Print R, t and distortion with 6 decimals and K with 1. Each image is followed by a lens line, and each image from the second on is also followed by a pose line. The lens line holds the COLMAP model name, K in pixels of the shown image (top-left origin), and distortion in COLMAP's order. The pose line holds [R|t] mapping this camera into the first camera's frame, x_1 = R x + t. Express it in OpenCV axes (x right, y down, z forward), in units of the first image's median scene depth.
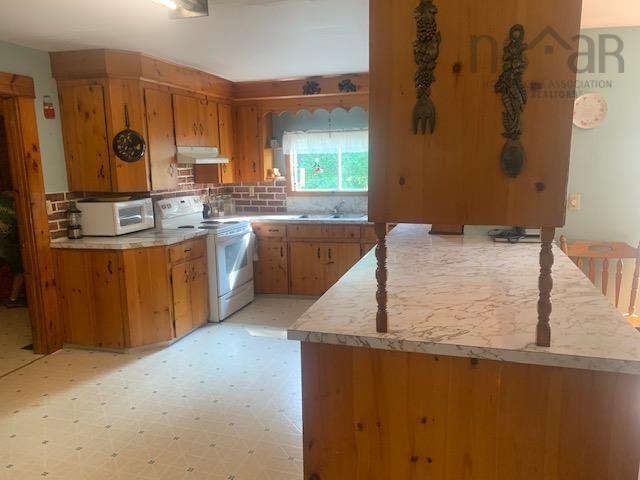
lens RADIAL K [[474.8, 0, 327.0], [0, 474.8, 243.0], [0, 0, 1]] dist [0.015505, -0.031958]
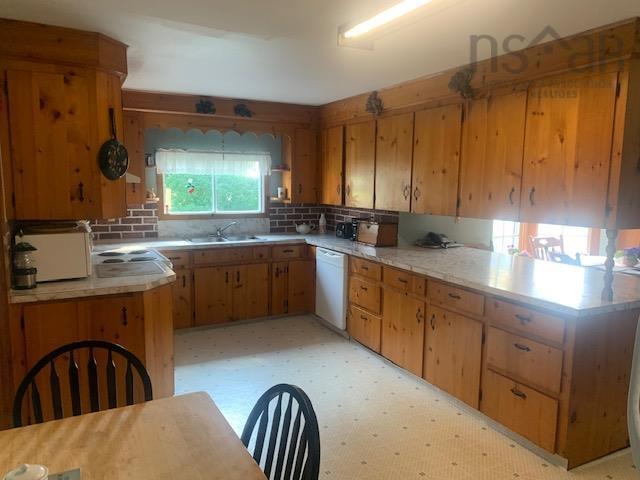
lens RADIAL K [[474.8, 0, 325.6], [0, 474.8, 237.9], [0, 0, 1]] dist [0.015505, -0.031958]
pose [[0.721191, -0.052723, 0.690727, -0.536886], [0.088470, 0.995945, -0.016352, -0.024900], [-0.687064, 0.072902, 0.722931, 0.155009]]
